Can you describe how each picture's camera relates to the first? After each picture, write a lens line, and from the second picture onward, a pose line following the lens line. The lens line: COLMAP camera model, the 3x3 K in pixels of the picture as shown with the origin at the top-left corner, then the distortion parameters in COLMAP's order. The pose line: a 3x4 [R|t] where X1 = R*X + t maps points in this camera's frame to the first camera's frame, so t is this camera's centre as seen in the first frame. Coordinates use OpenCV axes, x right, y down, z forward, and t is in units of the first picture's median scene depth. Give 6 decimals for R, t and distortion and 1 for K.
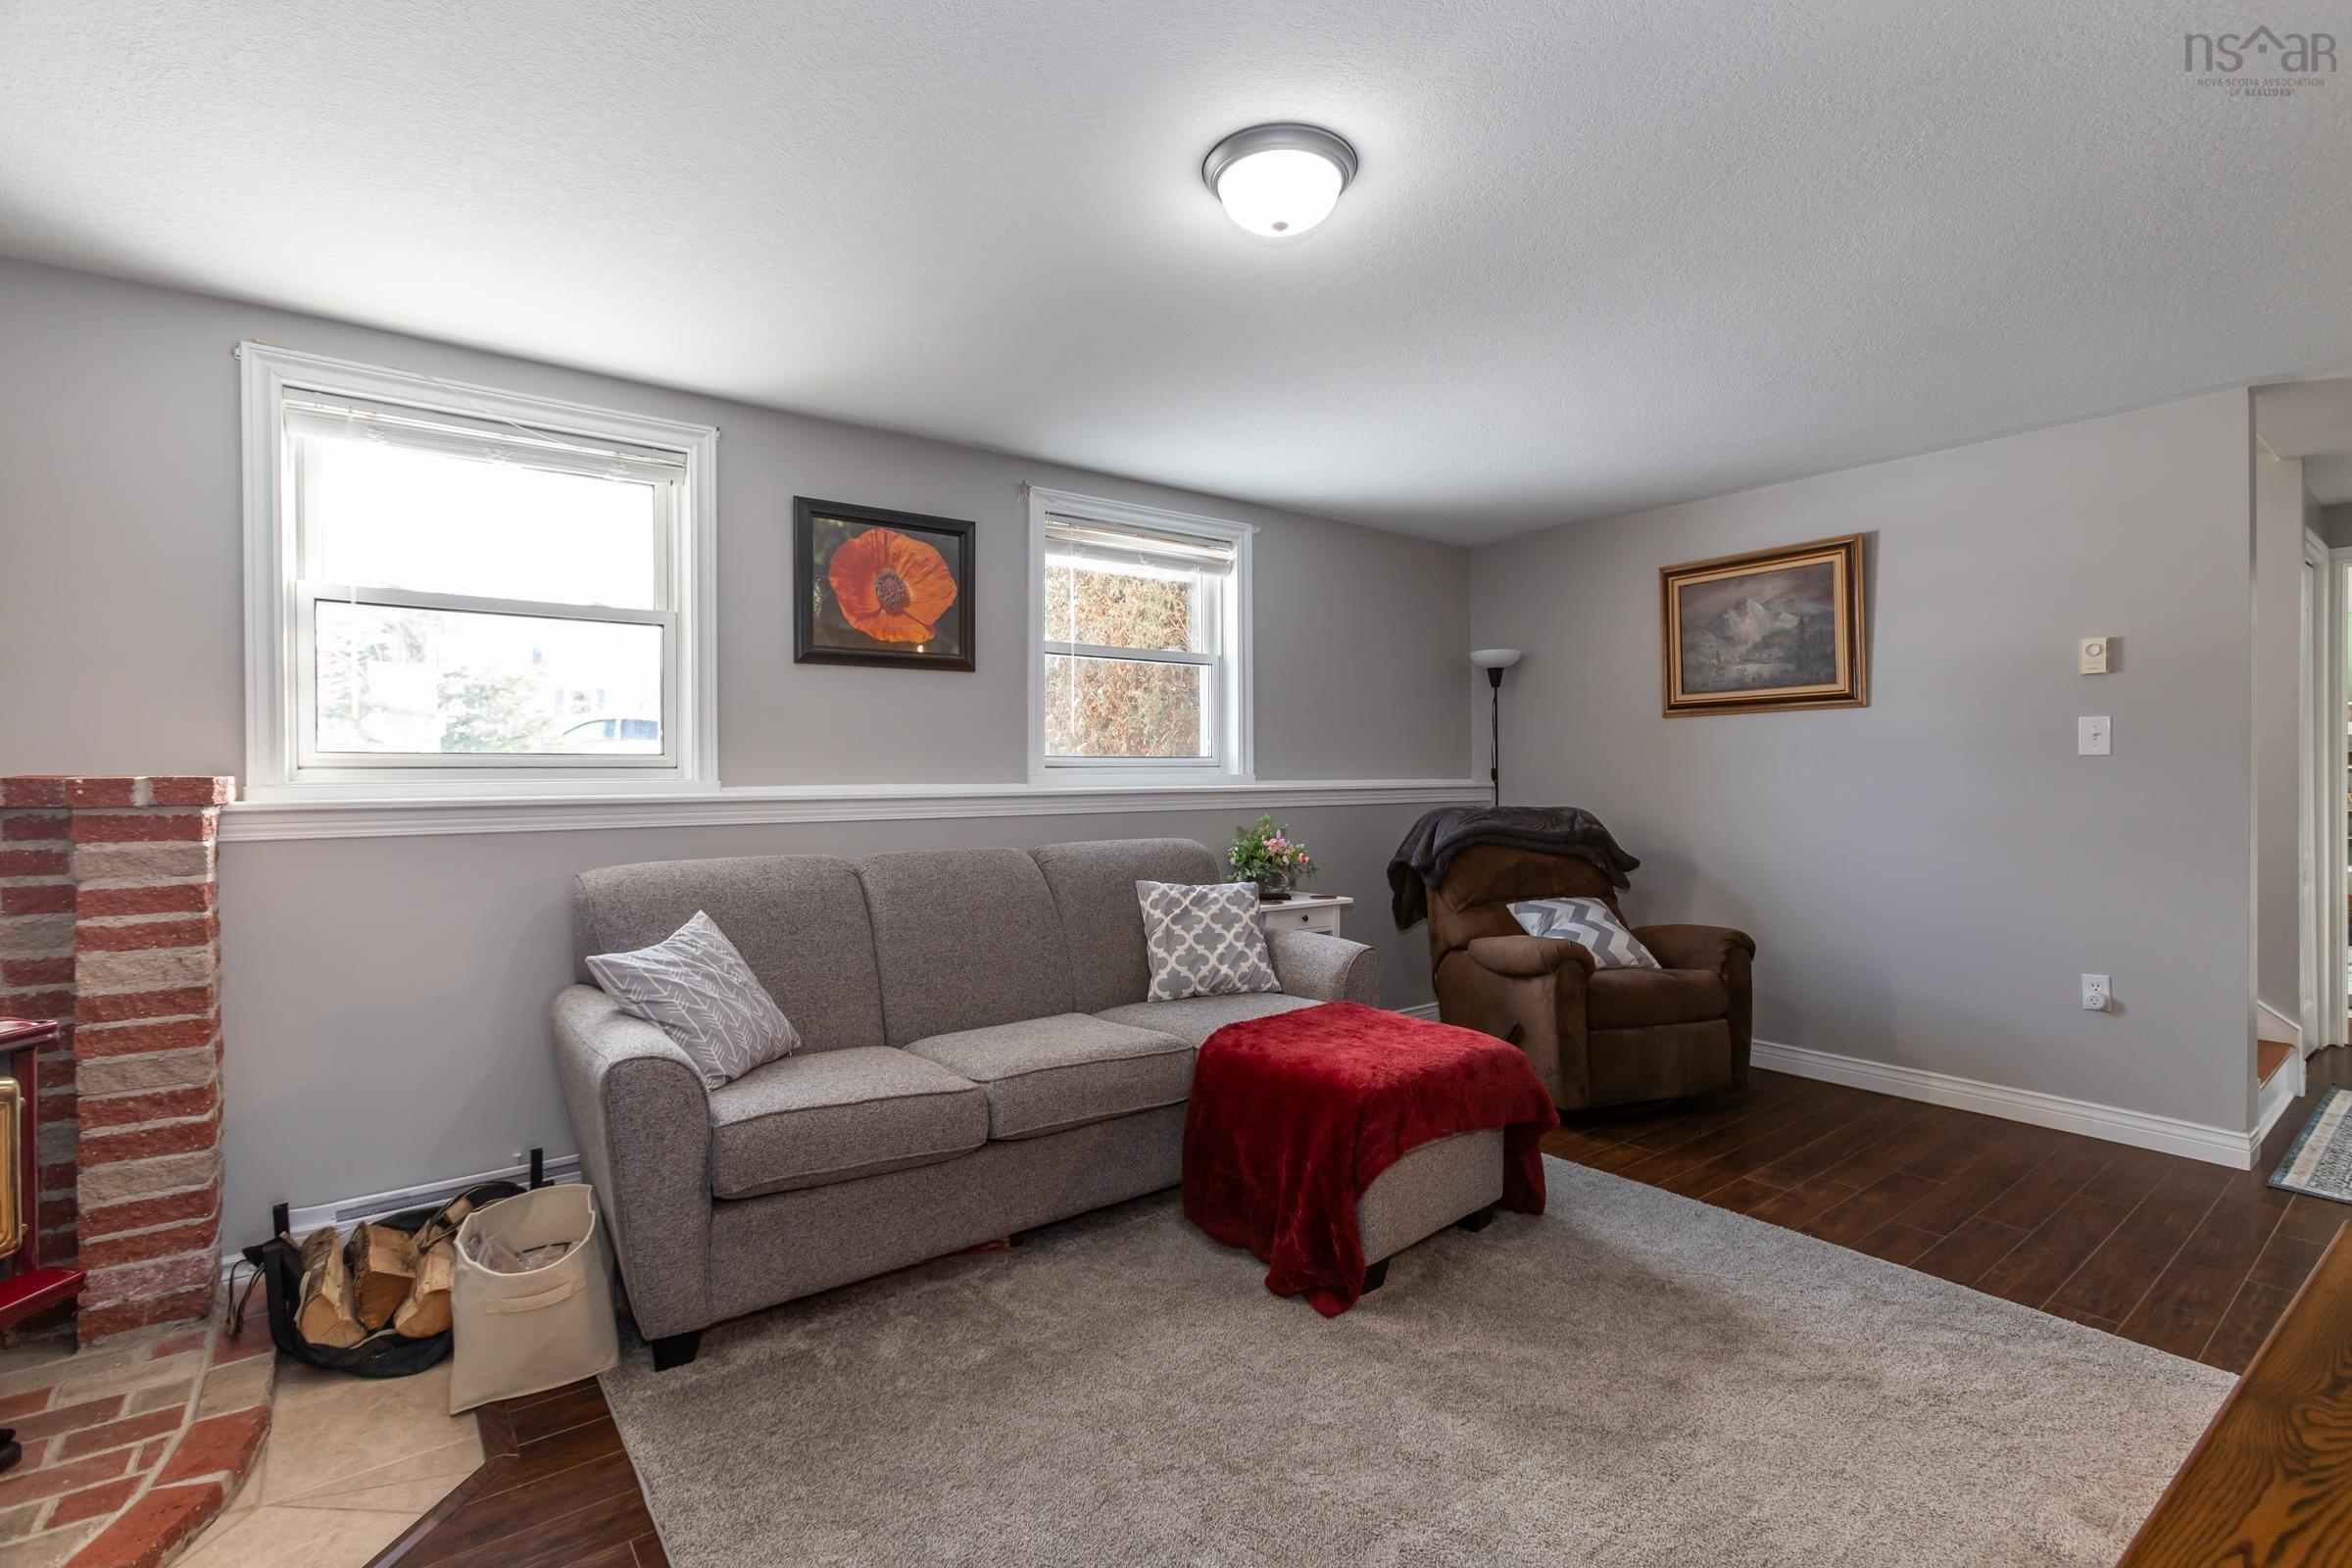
lens RADIAL K [[1037.0, 0, 1170.8], [0, 1037.0, 779.8], [0, 0, 1]] dist [-0.021222, 0.013742]
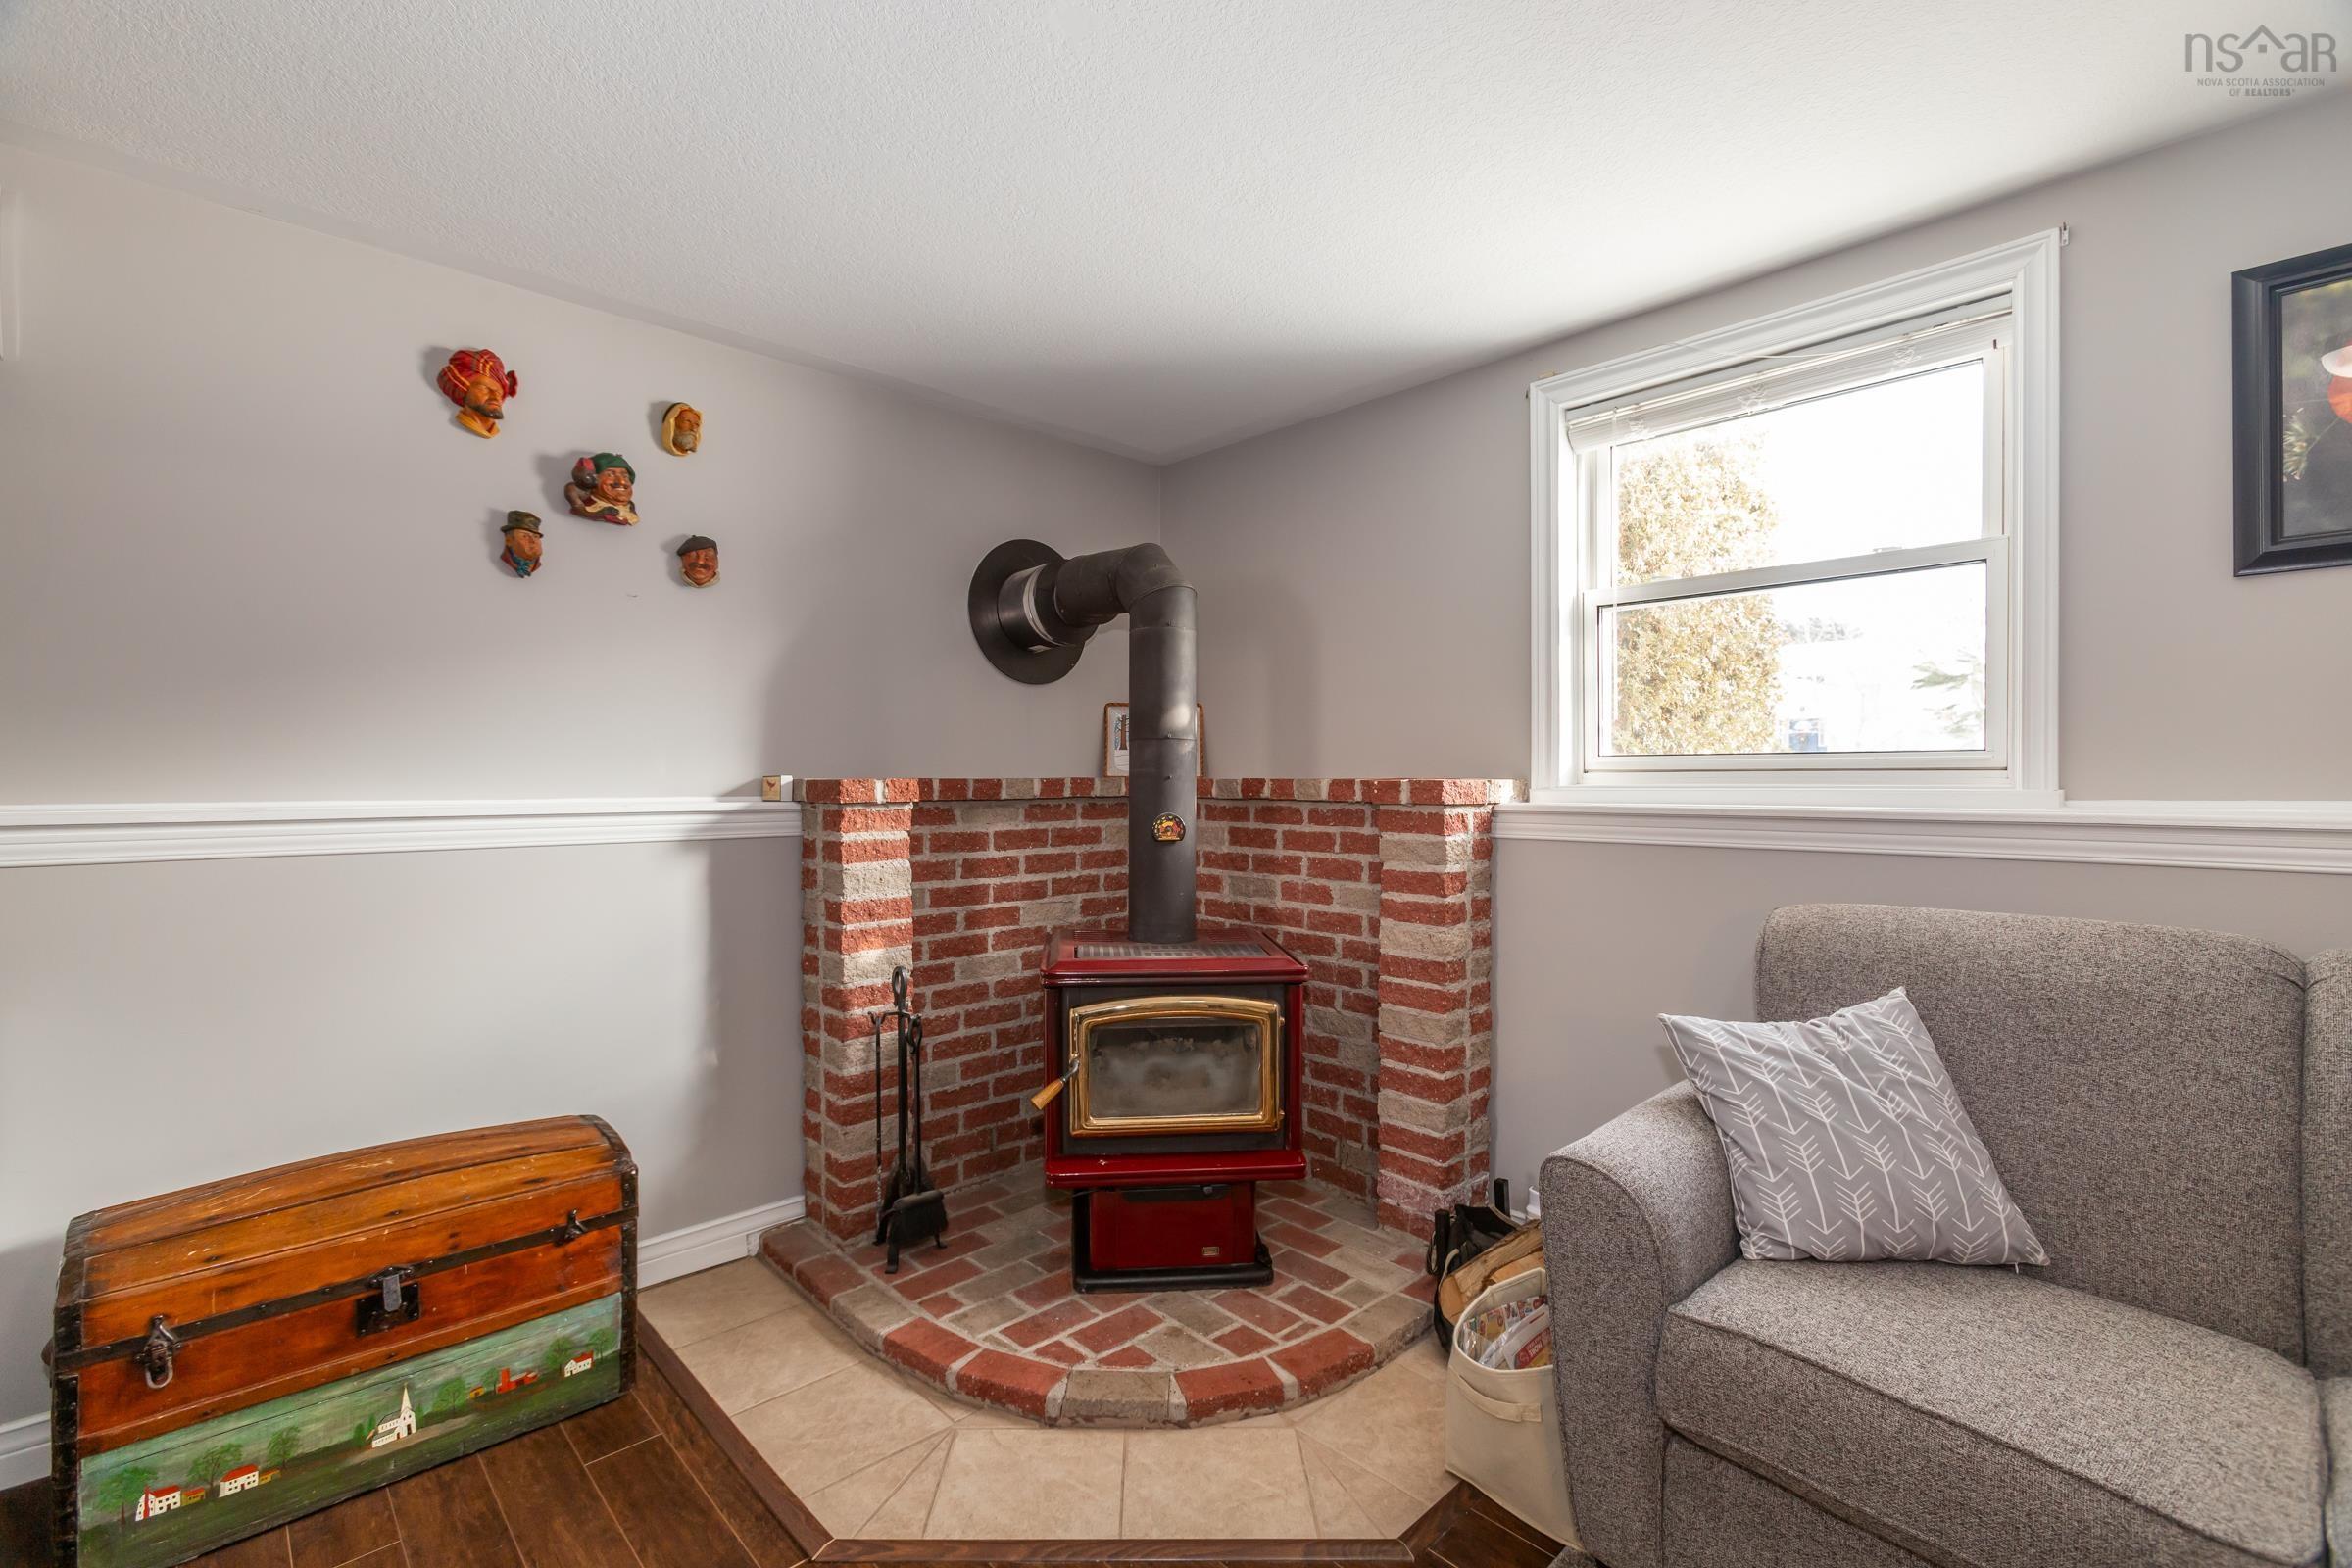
lens RADIAL K [[1037.0, 0, 1170.8], [0, 1037.0, 779.8], [0, 0, 1]] dist [-0.021222, 0.013742]
pose [[0.124223, 0.005336, -0.992240, 0.157504], [-0.006728, 0.999967, 0.004535, -0.005847], [0.992232, 0.006112, 0.124255, 0.528772]]
